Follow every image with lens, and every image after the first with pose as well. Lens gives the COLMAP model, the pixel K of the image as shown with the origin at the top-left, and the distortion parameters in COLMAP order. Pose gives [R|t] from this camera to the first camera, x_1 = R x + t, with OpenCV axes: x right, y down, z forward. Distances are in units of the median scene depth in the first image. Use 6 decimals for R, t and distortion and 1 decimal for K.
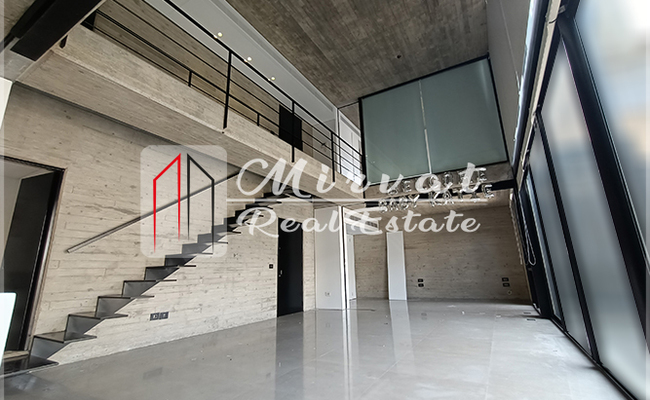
lens RADIAL K [[294.6, 0, 326.3], [0, 294.6, 195.8], [0, 0, 1]] dist [-0.001010, -0.000352]
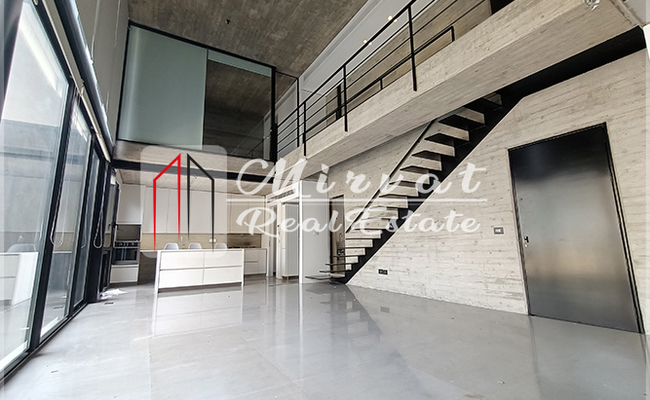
lens RADIAL K [[294.6, 0, 326.3], [0, 294.6, 195.8], [0, 0, 1]] dist [-0.001010, -0.000352]
pose [[-0.482873, -0.108694, -0.868919, 0.606969], [0.256963, 0.930997, -0.259258, 0.260181], [0.837140, -0.348469, -0.421623, 1.072852]]
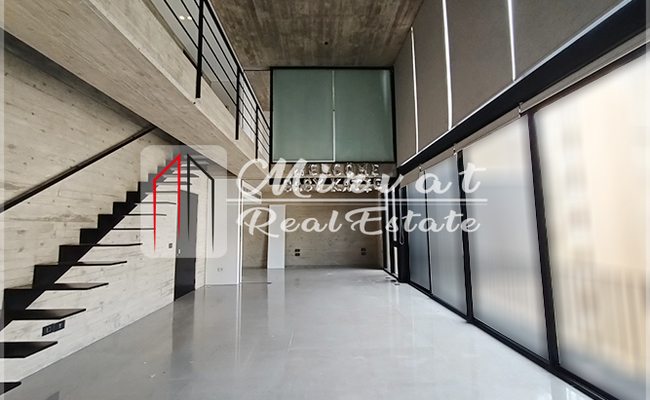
lens RADIAL K [[294.6, 0, 326.3], [0, 294.6, 195.8], [0, 0, 1]] dist [-0.001010, -0.000352]
pose [[0.851996, 0.072387, 0.518520, -0.280291], [-0.143144, 0.984867, 0.097712, -0.060488], [-0.503600, -0.157473, 0.849464, 0.061665]]
